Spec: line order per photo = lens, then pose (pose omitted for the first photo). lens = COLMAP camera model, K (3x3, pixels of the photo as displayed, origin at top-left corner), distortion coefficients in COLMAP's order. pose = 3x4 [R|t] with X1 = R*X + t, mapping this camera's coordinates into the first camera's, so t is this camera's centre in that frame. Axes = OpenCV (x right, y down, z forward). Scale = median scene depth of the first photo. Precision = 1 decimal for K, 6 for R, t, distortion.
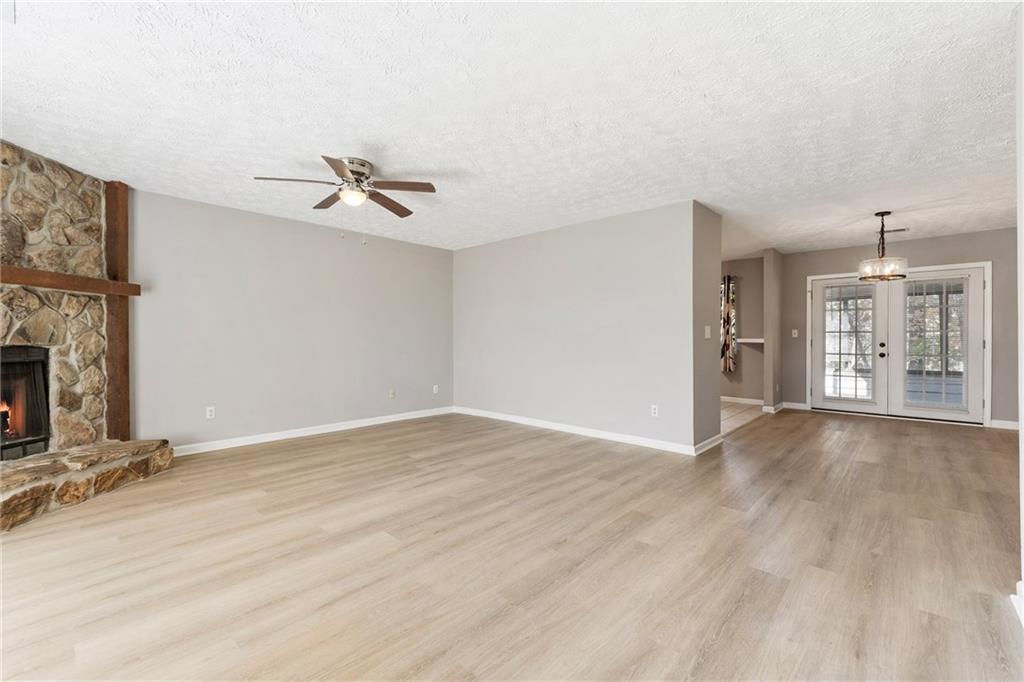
lens RADIAL K [[434.8, 0, 517.5], [0, 434.8, 341.8], [0, 0, 1]] dist [0.008509, -0.001543]
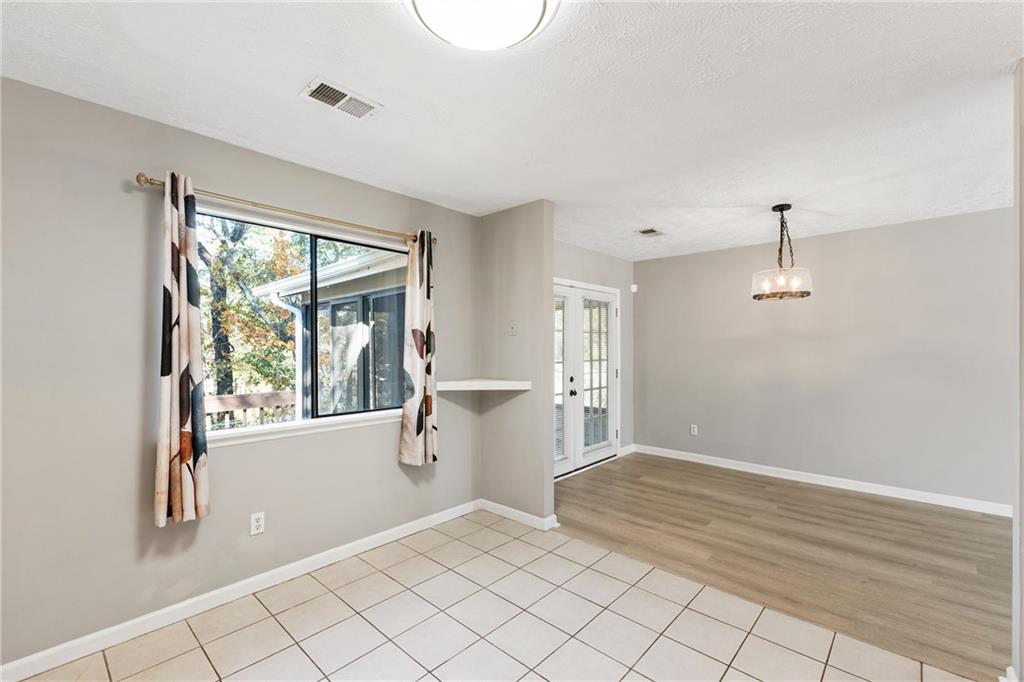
lens RADIAL K [[434.8, 0, 542.3], [0, 434.8, 353.8], [0, 0, 1]] dist [0.008509, -0.001543]
pose [[0.007623, -0.008473, 0.999935, 0.147523], [0.010447, 0.999910, 0.008394, -0.077215], [-0.999916, 0.010382, 0.007711, 1.845874]]
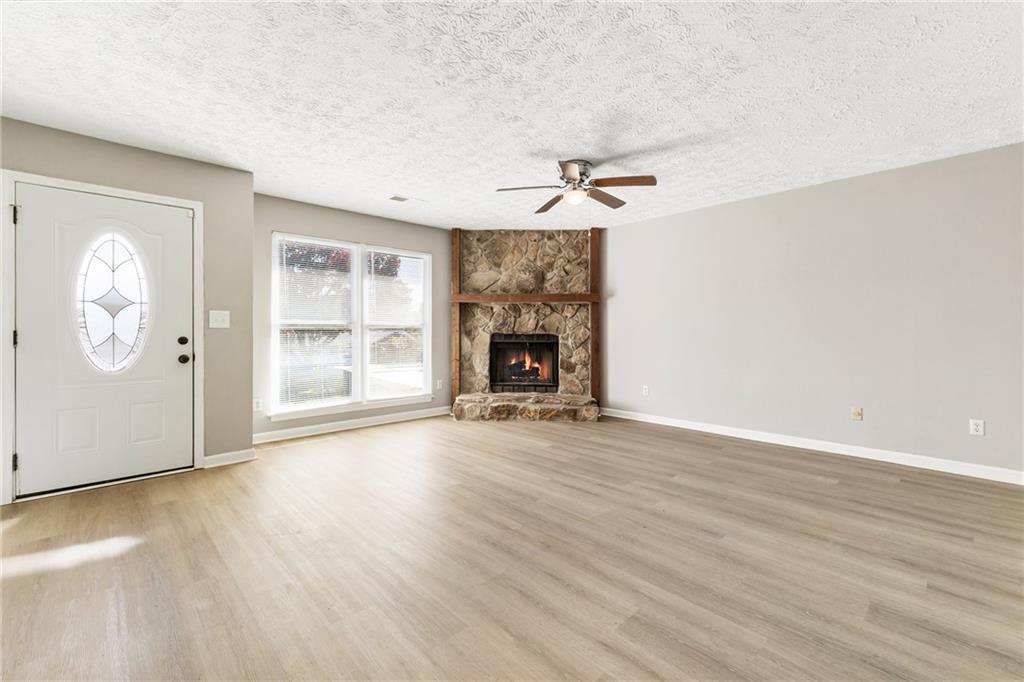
lens RADIAL K [[434.8, 0, 513.4], [0, 434.8, 333.9], [0, 0, 1]] dist [0.008509, -0.001543]
pose [[-0.076387, 0.003745, -0.997071, 0.681438], [-0.005624, 0.999975, 0.004187, 0.001042], [0.997062, 0.005927, -0.076364, 0.909048]]
